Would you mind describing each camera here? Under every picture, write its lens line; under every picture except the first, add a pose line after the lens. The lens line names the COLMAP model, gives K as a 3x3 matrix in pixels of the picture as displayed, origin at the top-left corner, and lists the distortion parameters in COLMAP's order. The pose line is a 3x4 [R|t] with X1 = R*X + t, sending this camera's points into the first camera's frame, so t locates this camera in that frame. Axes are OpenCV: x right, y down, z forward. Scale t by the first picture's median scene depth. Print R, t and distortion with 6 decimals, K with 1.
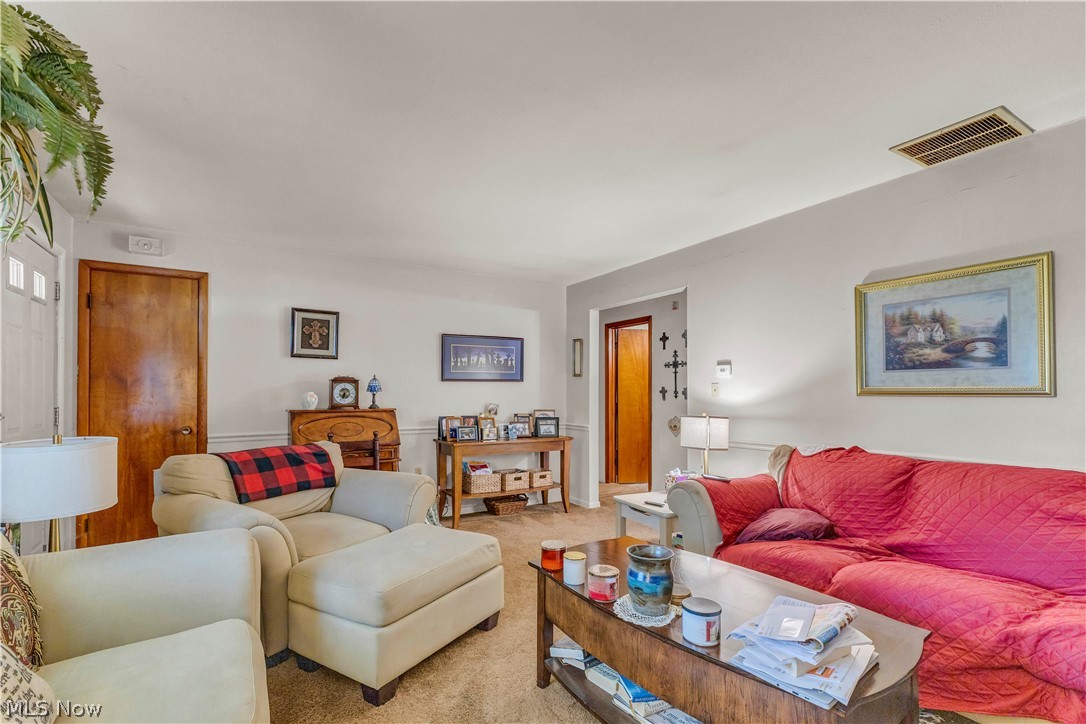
lens RADIAL K [[483.6, 0, 523.4], [0, 483.6, 385.6], [0, 0, 1]] dist [0.010280, -0.001949]
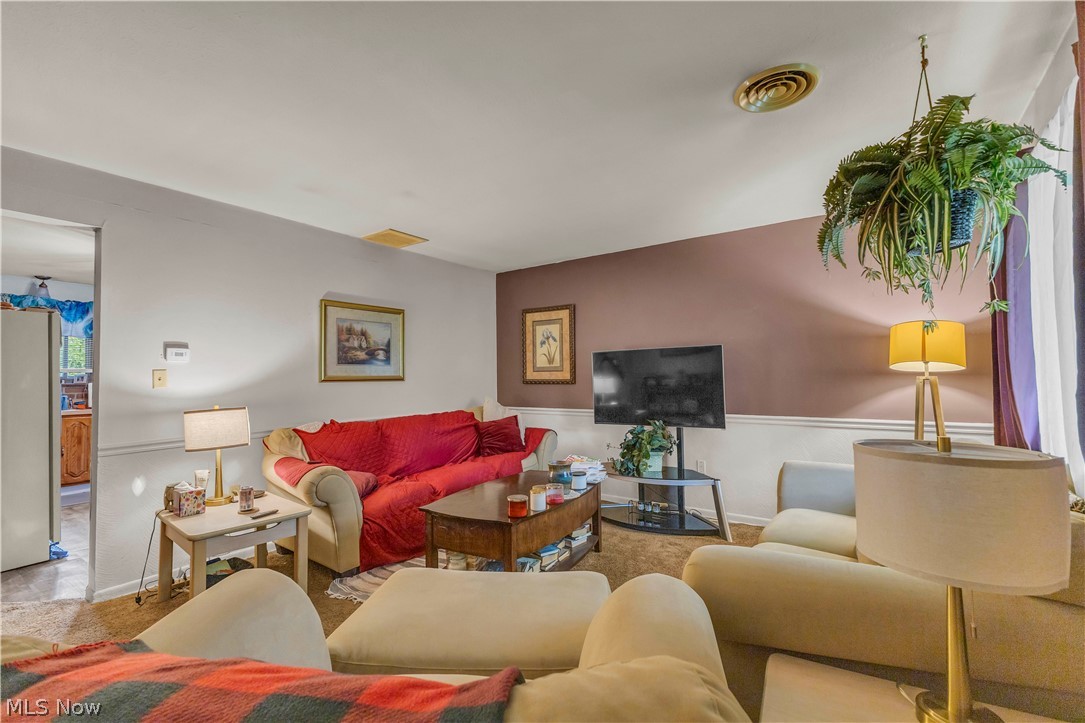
lens RADIAL K [[483.2, 0, 546.1], [0, 483.2, 363.2], [0, 0, 1]] dist [0.010280, -0.001949]
pose [[-0.428289, 0.021786, 0.903379, -0.844366], [-0.007783, 0.999583, -0.027796, 0.000888], [-0.903608, -0.018936, -0.427941, 1.115588]]
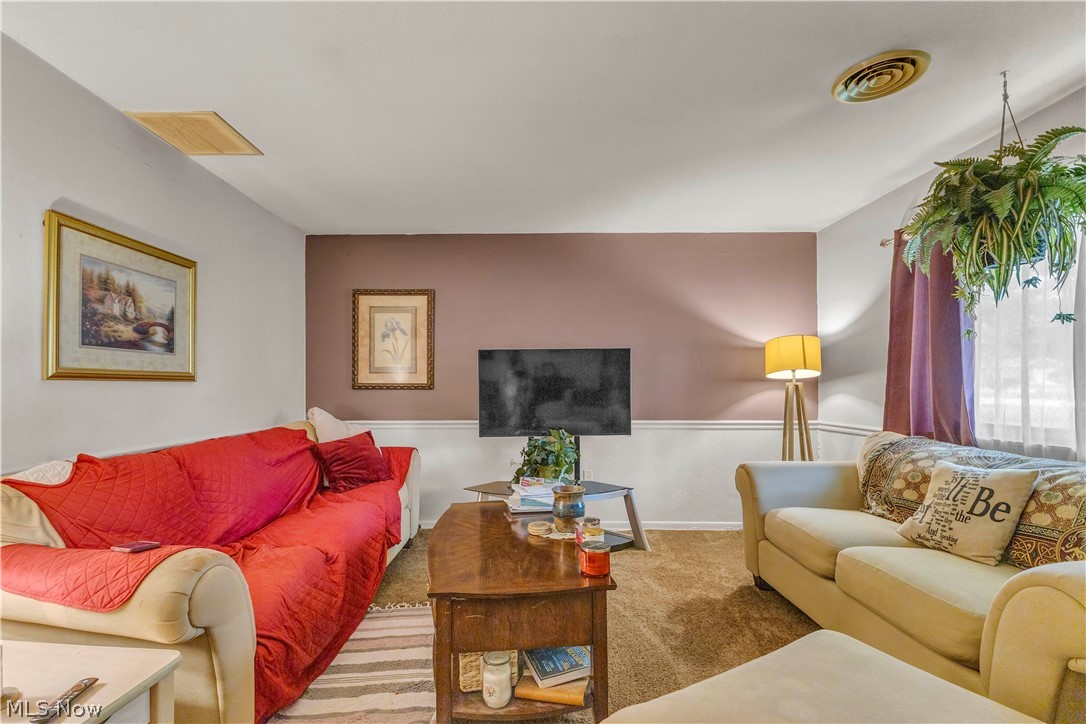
lens RADIAL K [[483.6, 0, 531.3], [0, 483.6, 382.5], [0, 0, 1]] dist [0.010280, -0.001949]
pose [[-0.866906, -0.004955, 0.498447, -0.212117], [-0.015736, 0.999724, -0.017429, 0.028546], [-0.498223, -0.022953, -0.866745, 1.369508]]
